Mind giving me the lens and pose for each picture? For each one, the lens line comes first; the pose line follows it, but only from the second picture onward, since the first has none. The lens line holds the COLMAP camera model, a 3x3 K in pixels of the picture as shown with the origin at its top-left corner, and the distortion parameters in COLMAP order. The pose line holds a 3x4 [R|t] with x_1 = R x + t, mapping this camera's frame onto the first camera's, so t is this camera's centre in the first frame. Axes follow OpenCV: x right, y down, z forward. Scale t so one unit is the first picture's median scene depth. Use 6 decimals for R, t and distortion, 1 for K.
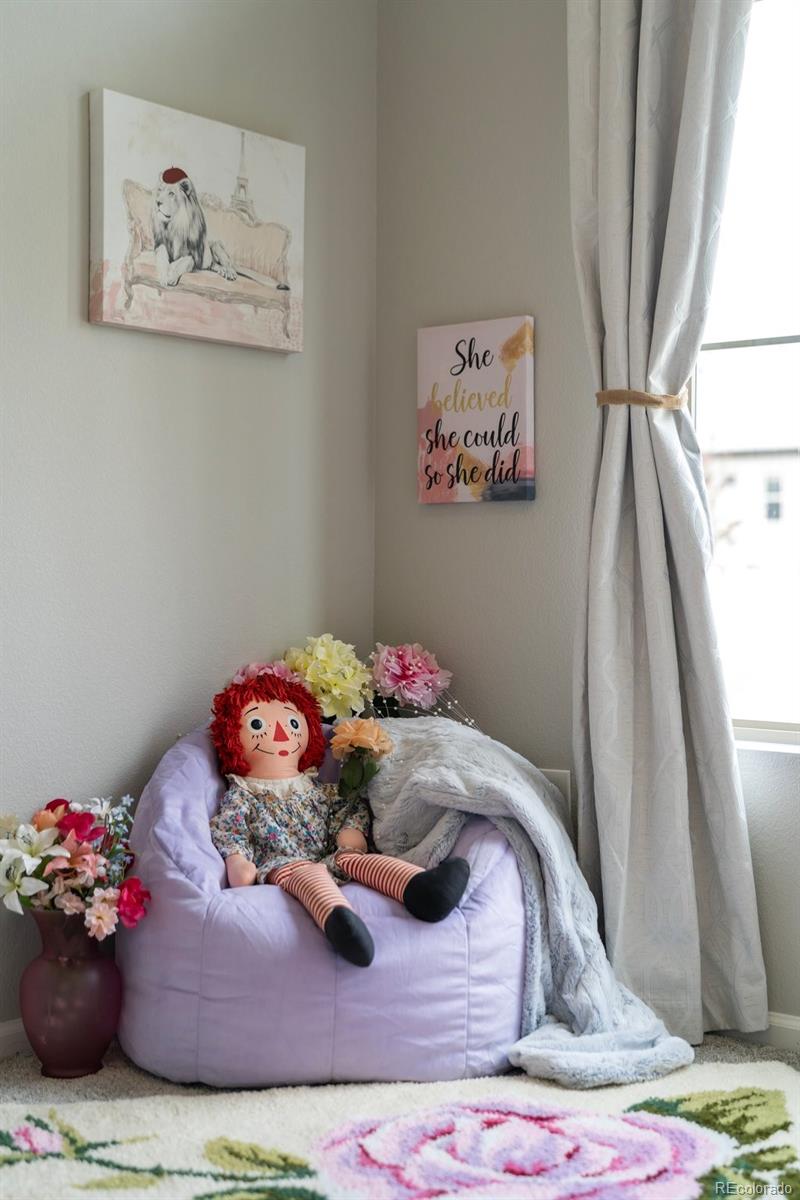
lens RADIAL K [[1660.0, 0, 398.6], [0, 1660.0, 601.1], [0, 0, 1]] dist [0.008535, 0.000000]
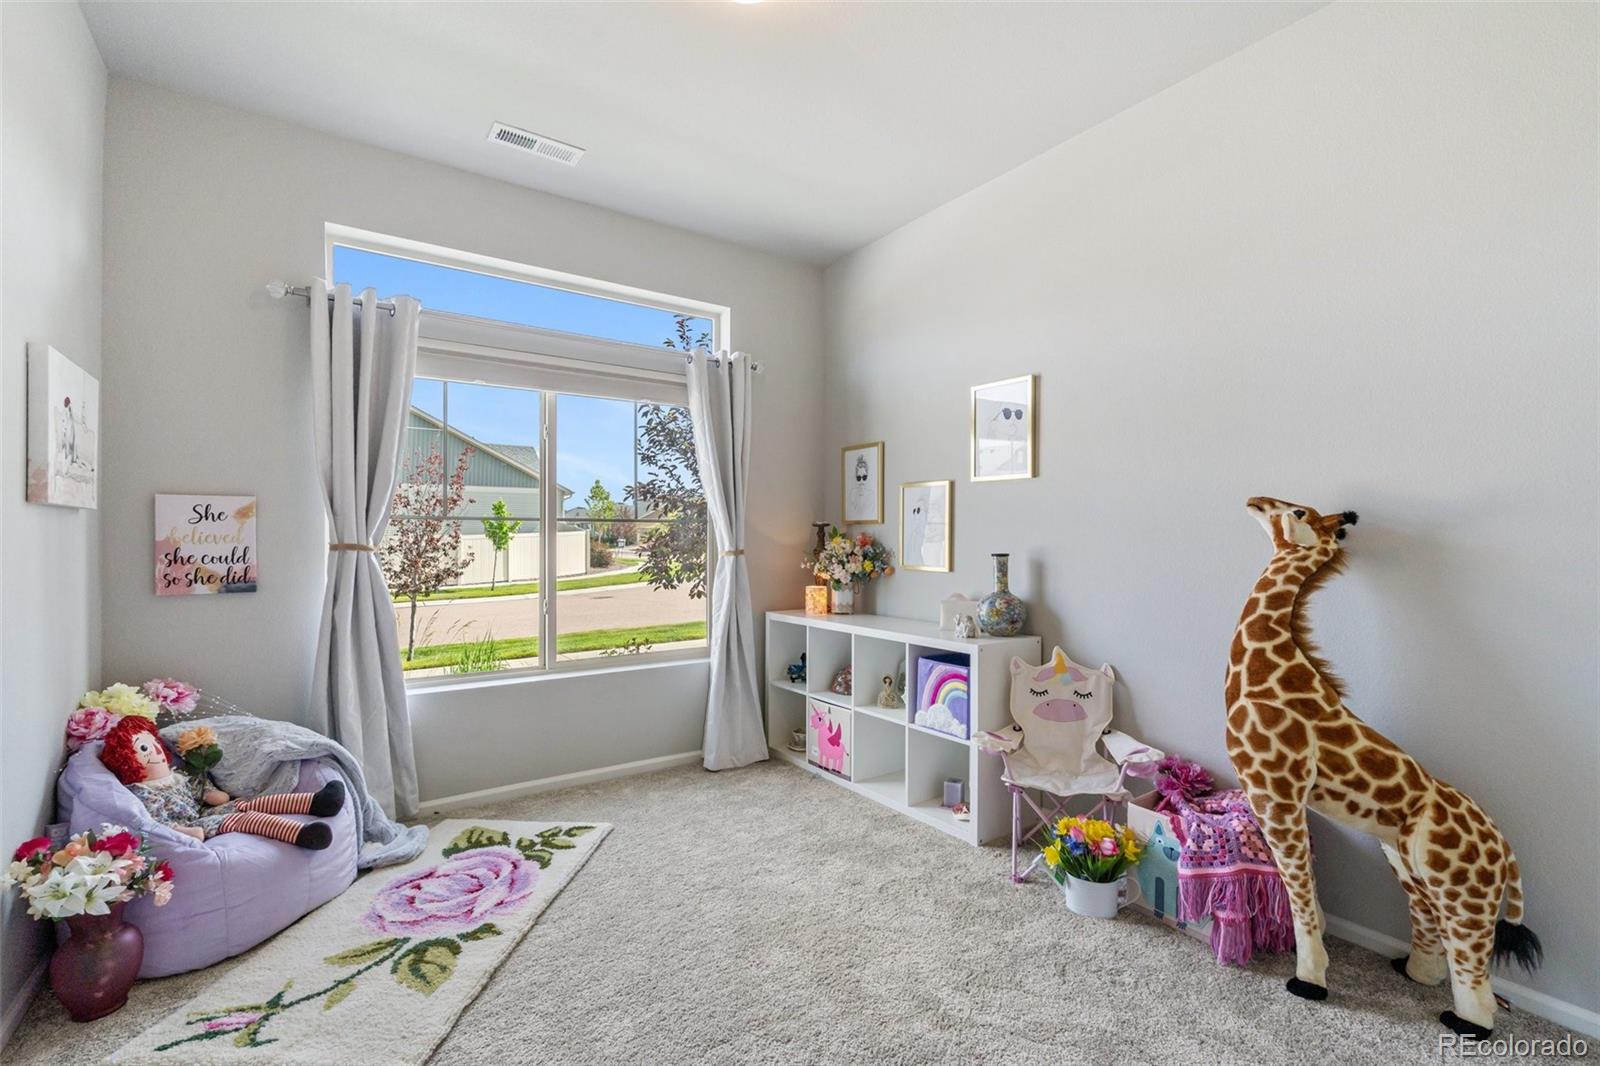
lens RADIAL K [[705.1, 0, 793.8], [0, 705.1, 534.7], [0, 0, 1]] dist [-0.006201, 0.000342]
pose [[0.258761, -0.004034, 0.965933, -0.588485], [0.018912, 0.999821, -0.000891, -0.123704], [-0.965756, 0.018498, 0.258791, 0.199794]]
